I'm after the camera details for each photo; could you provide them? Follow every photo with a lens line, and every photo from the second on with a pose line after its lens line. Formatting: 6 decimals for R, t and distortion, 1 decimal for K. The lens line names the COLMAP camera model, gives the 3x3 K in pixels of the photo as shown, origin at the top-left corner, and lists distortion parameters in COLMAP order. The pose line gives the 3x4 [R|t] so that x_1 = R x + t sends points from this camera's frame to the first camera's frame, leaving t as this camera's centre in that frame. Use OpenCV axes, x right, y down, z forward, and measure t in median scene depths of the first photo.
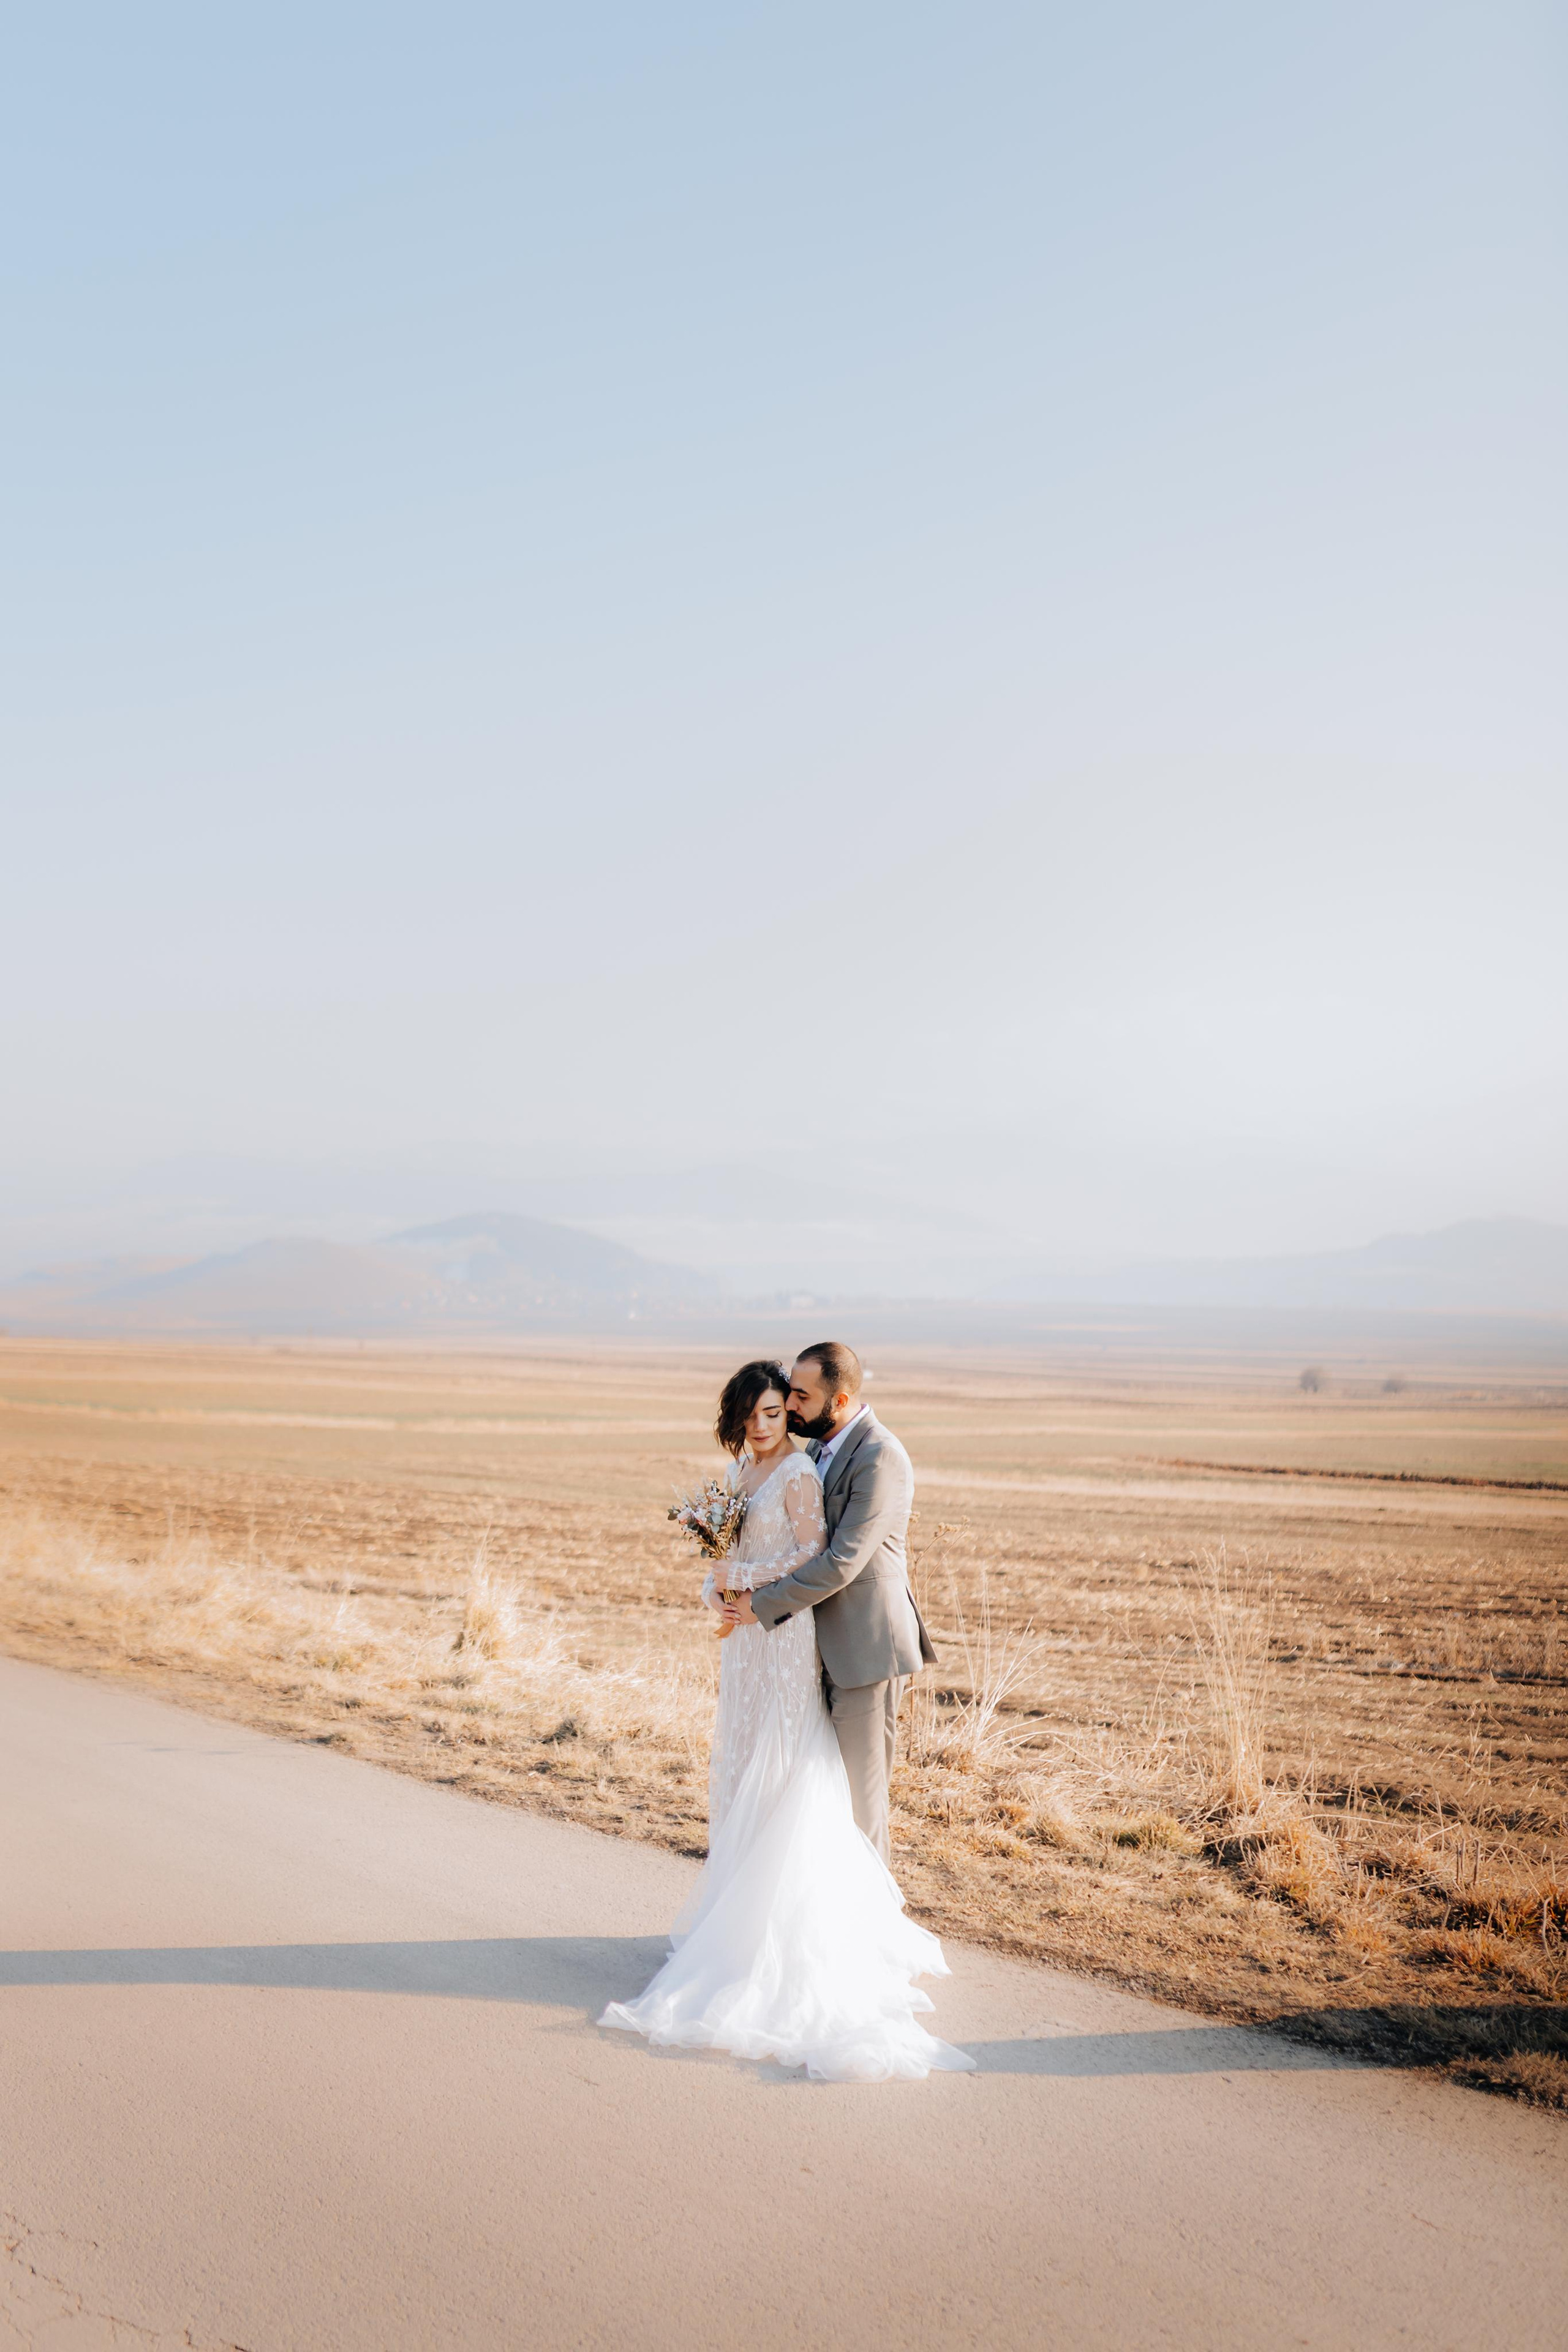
lens RADIAL K [[2270.2, 0, 791.7], [0, 2270.2, 1180.6], [0, 0, 1]] dist [-0.001830, 0.002571]
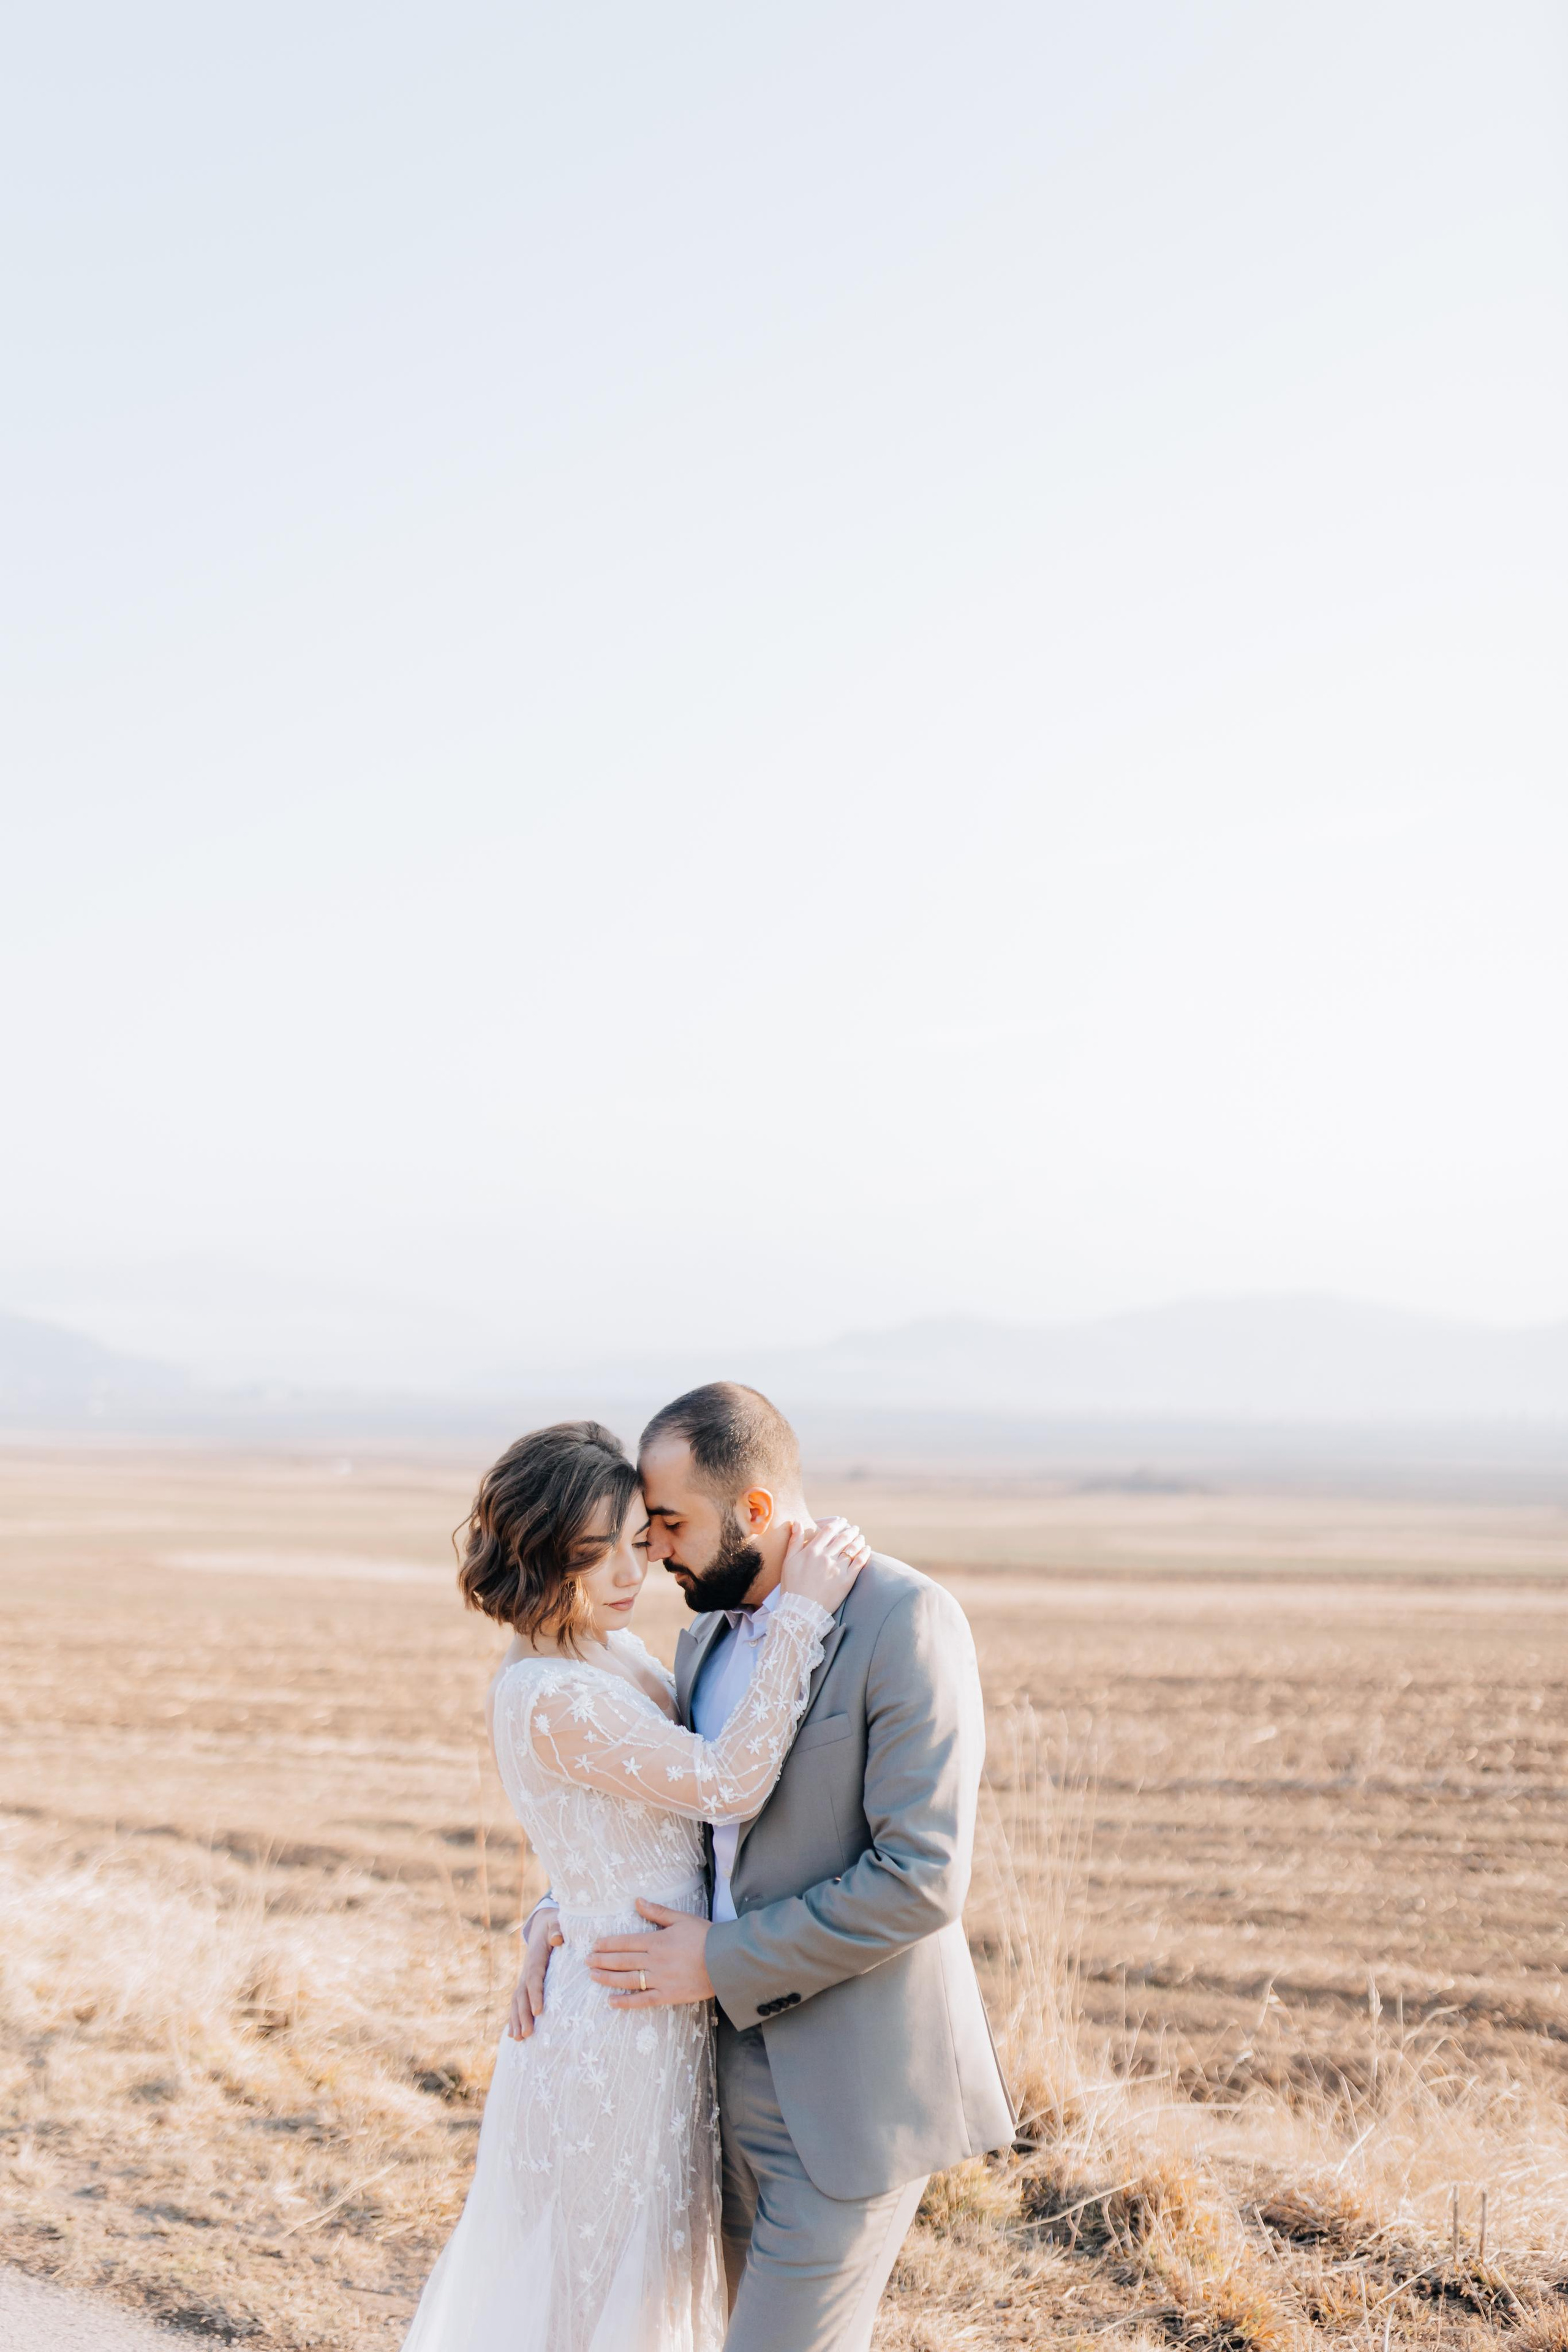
lens RADIAL K [[2225.3, 0, 784.0], [0, 2225.3, 1176.0], [0, 0, 1]] dist [-0.001781, 0.008364]
pose [[0.974206, 0.021518, 0.224633, -0.018143], [-0.011585, 0.998900, -0.045442, 0.023923], [-0.225364, 0.041668, 0.973383, 0.256944]]
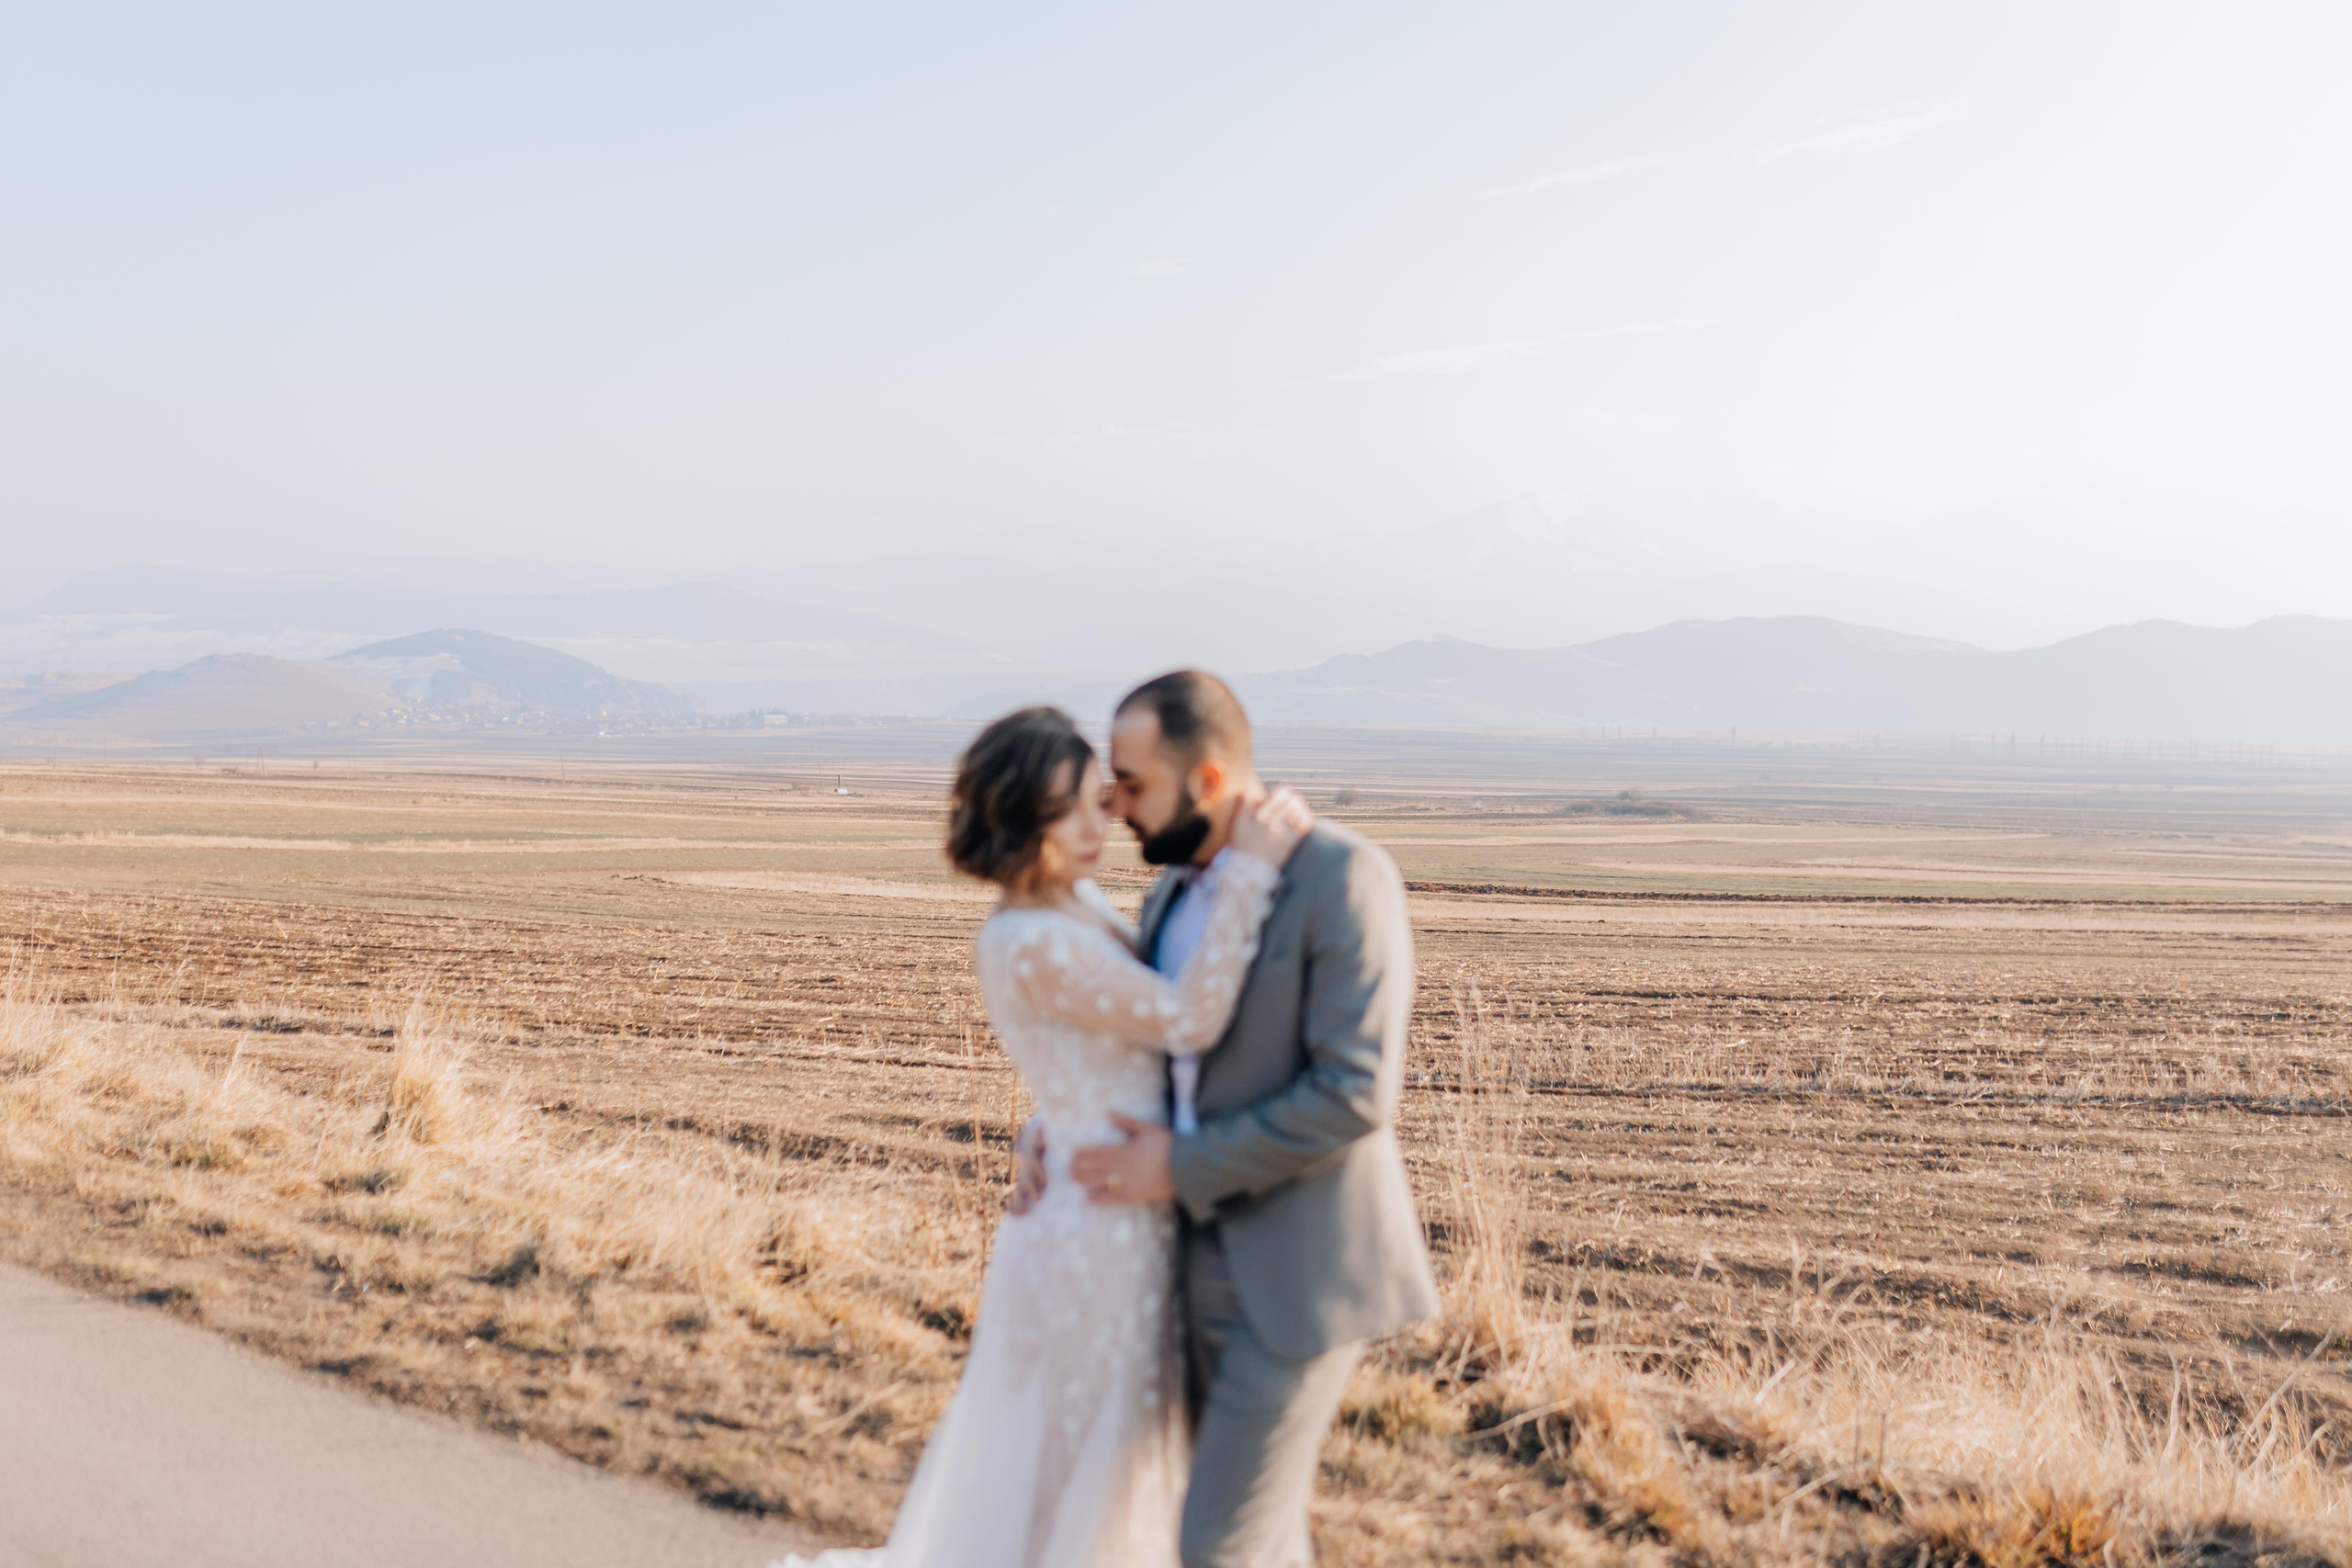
lens RADIAL K [[2205.9, 0, 1185.9], [0, 2205.9, 783.6], [0, 0, 1]] dist [-0.001986, 0.001901]
pose [[0.982293, -0.007773, 0.187192, -0.018899], [-0.007617, 0.996656, 0.081359, 0.027440], [-0.187199, -0.081344, 0.978948, 0.235187]]
